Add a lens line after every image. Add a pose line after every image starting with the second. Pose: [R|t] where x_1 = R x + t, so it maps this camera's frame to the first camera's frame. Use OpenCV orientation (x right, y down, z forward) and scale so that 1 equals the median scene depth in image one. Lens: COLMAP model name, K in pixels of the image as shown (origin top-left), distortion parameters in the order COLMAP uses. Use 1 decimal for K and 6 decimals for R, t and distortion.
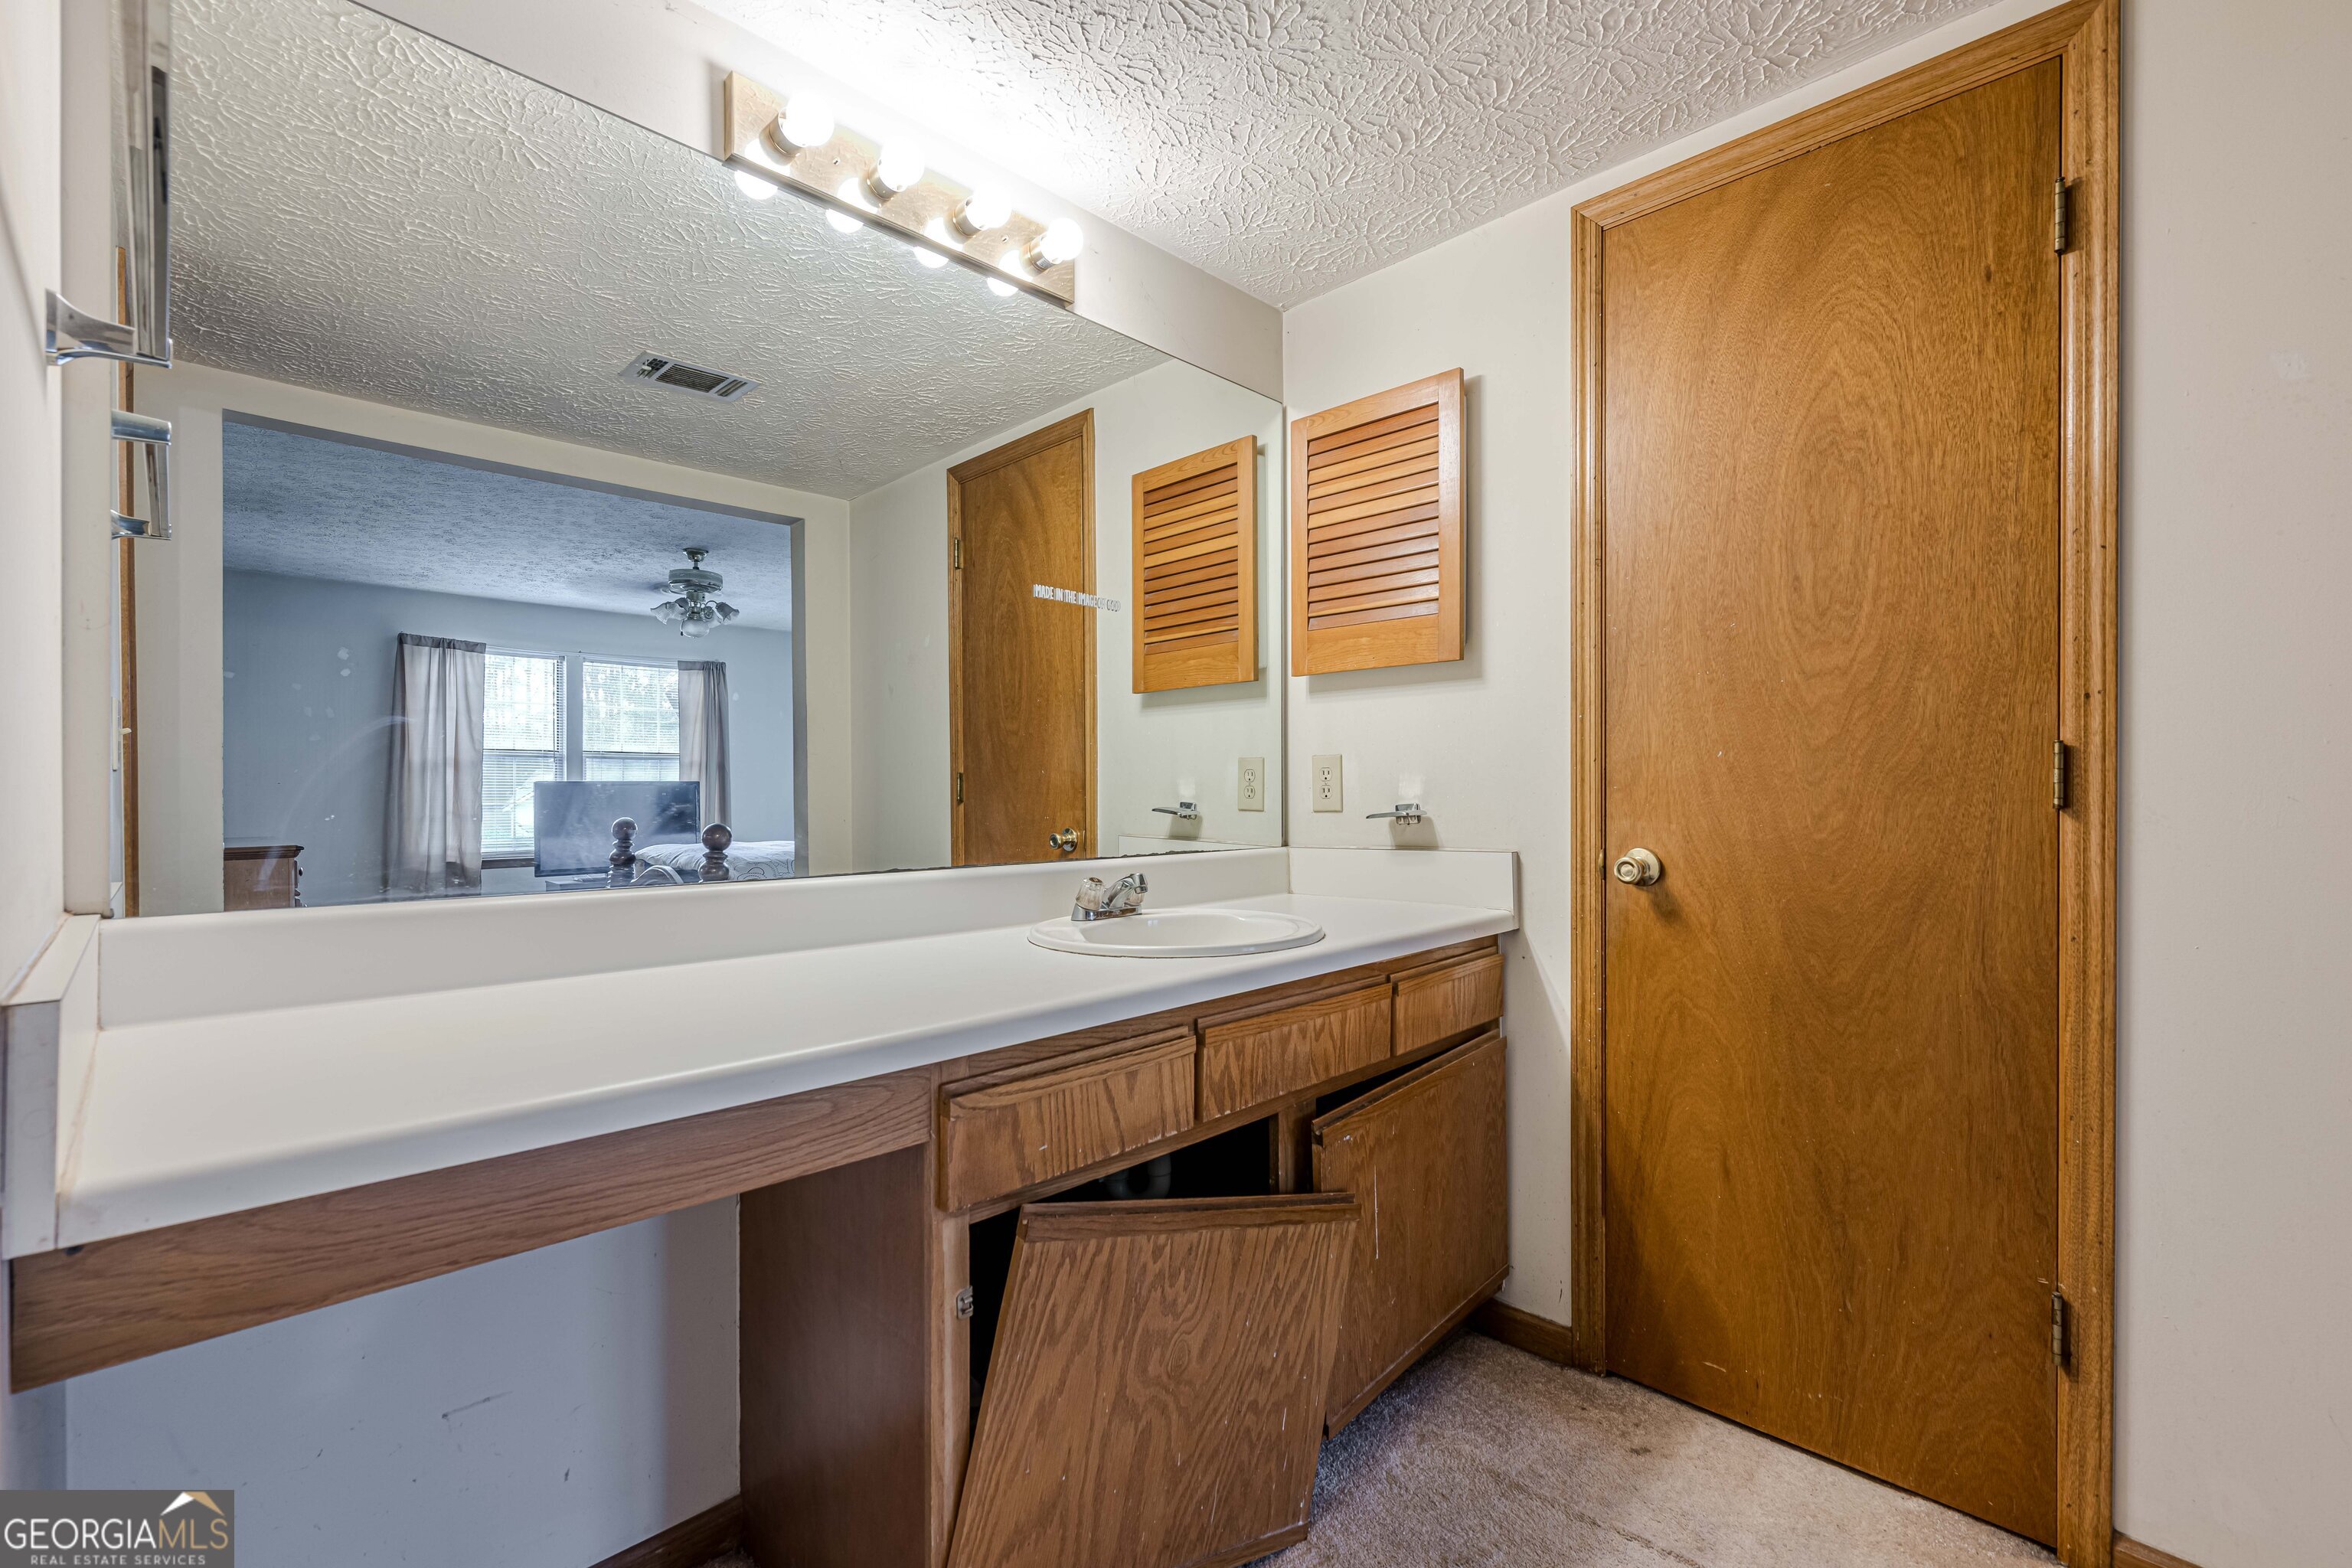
lens RADIAL K [[1005.0, 0, 1176.0], [0, 1005.0, 784.0], [0, 0, 1]] dist [-0.000878, -0.000395]
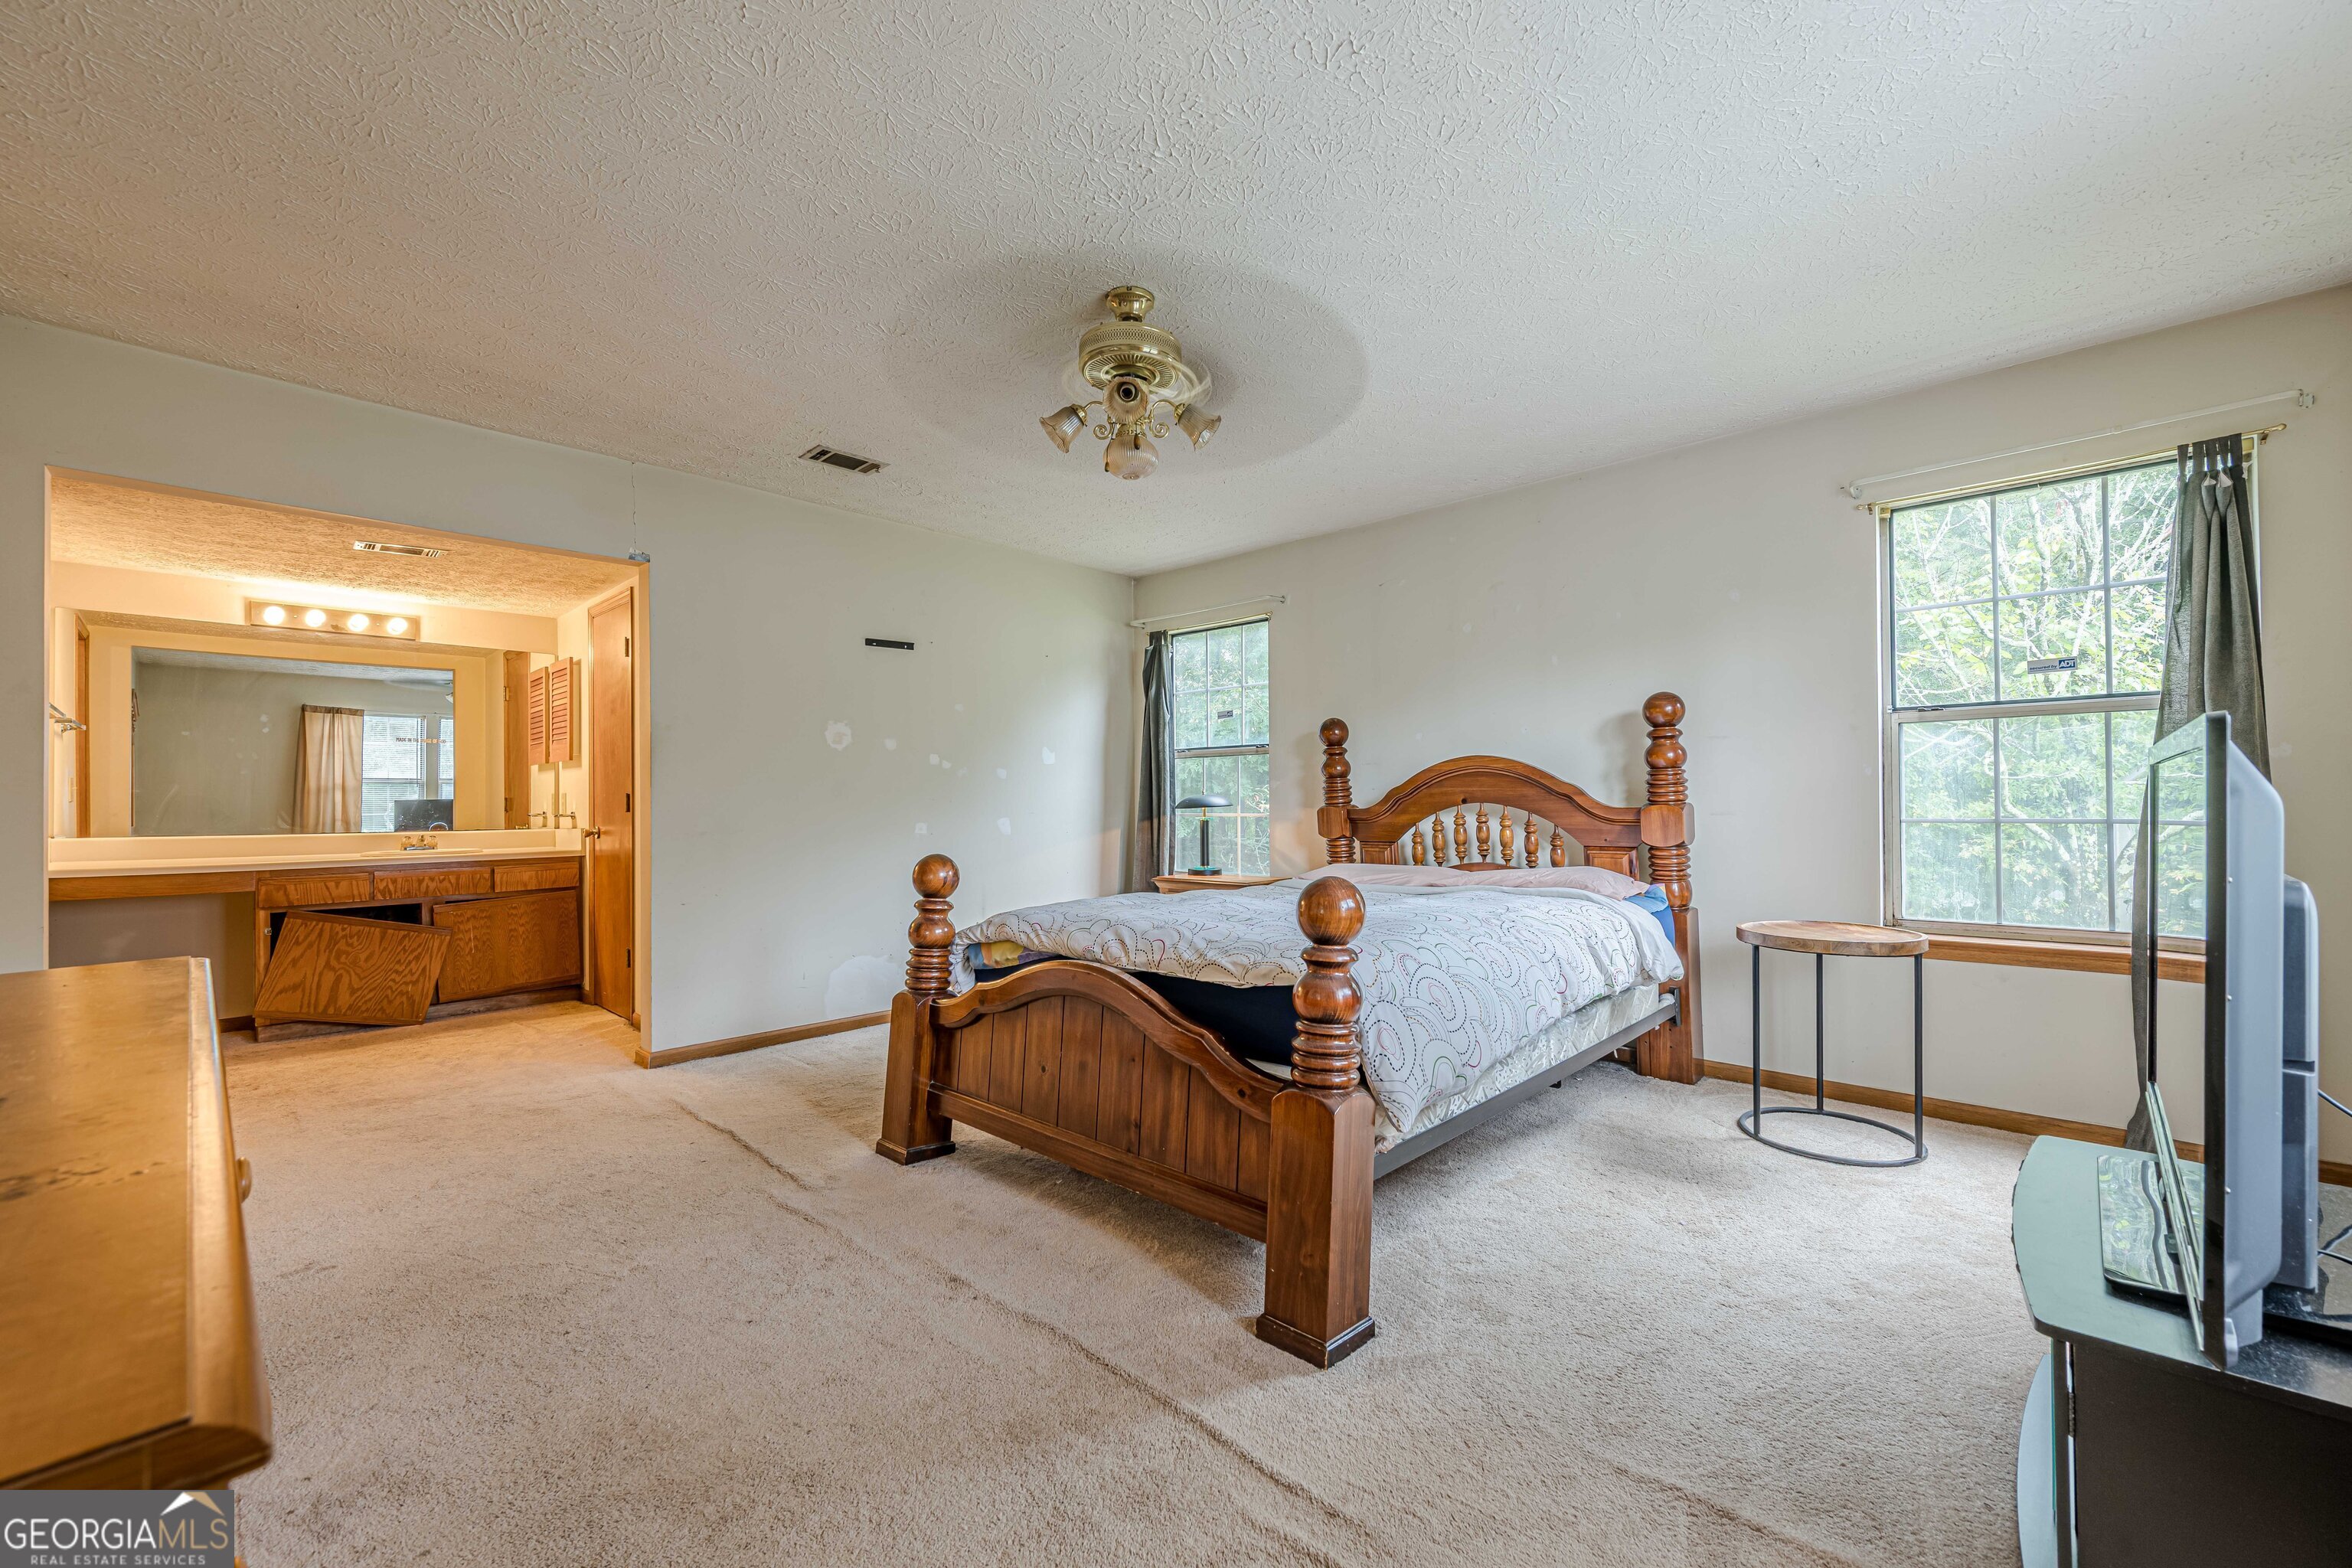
lens RADIAL K [[935.3, 0, 1197.8], [0, 935.3, 797.6], [0, 0, 1]] dist [-0.001051, 0.000692]
pose [[0.999642, -0.003999, 0.026440, 2.754495], [0.003938, 0.999989, 0.002374, -0.023314], [-0.026449, -0.002269, 0.999648, -2.310460]]
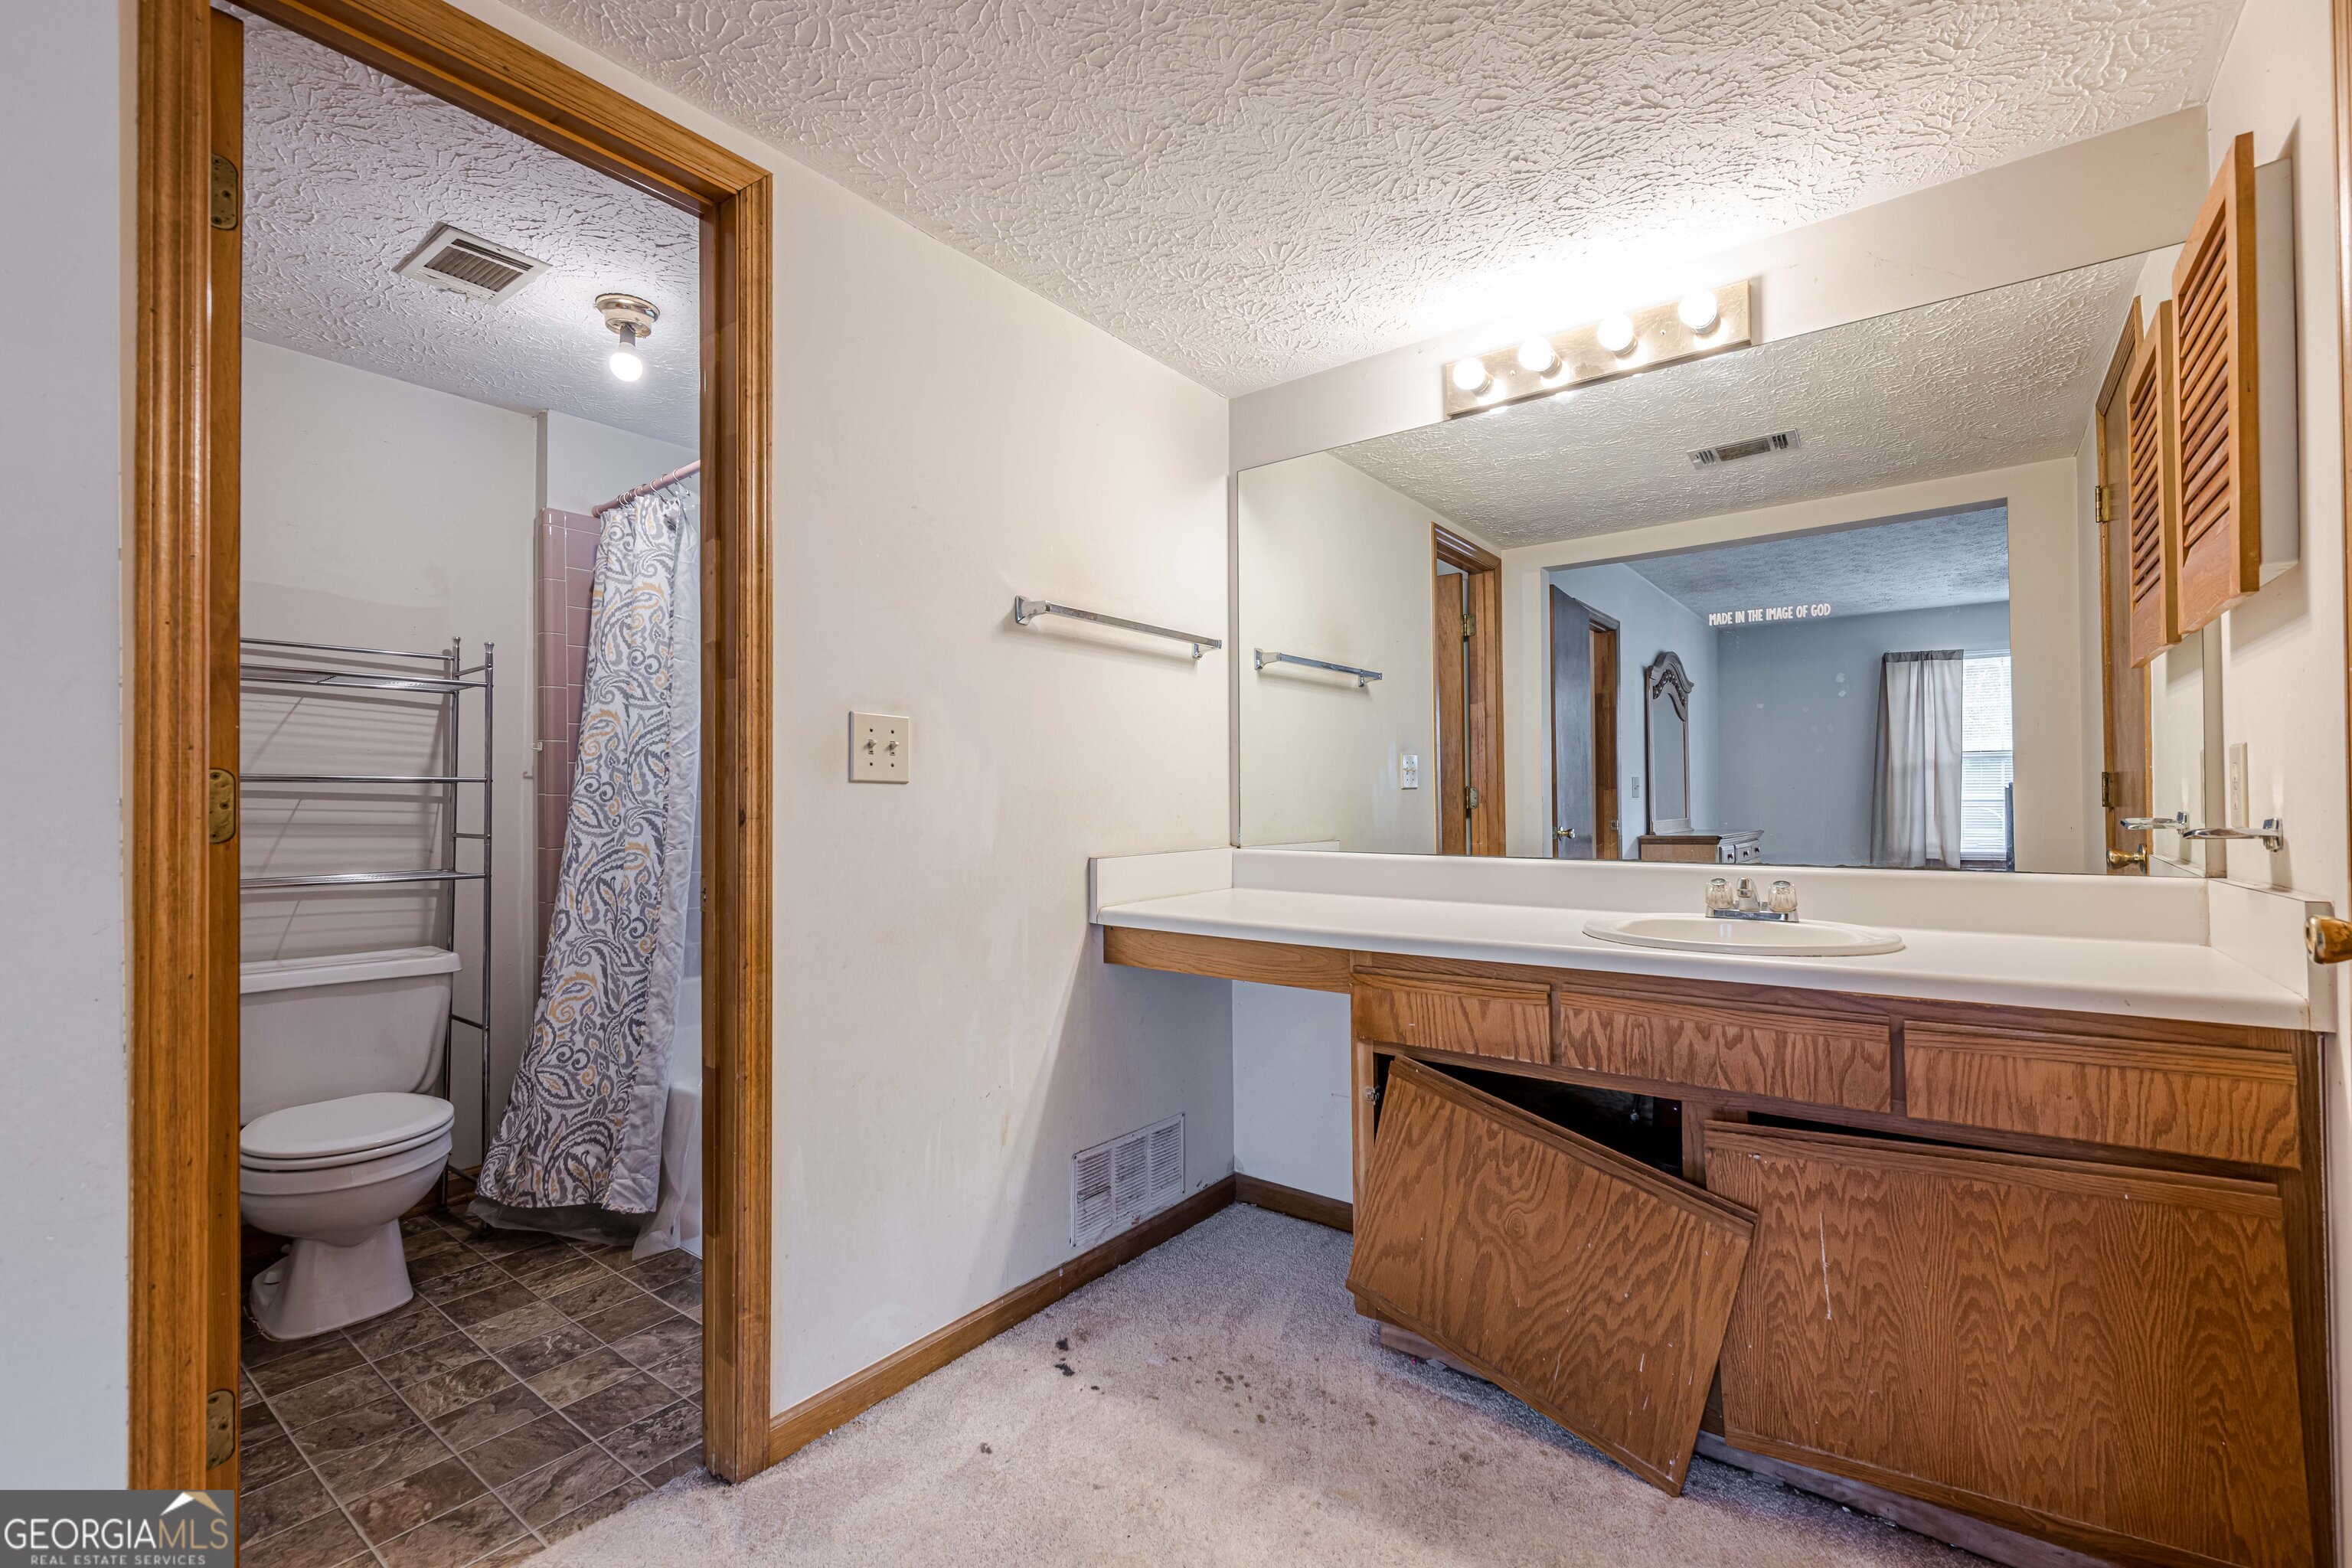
lens RADIAL K [[1005.0, 0, 1176.0], [0, 1005.0, 784.0], [0, 0, 1]] dist [-0.000878, -0.000395]
pose [[0.126717, -0.015035, -0.991825, 1.160076], [0.014926, 0.999801, -0.013248, -0.004690], [0.991827, -0.013125, 0.126917, 0.352301]]
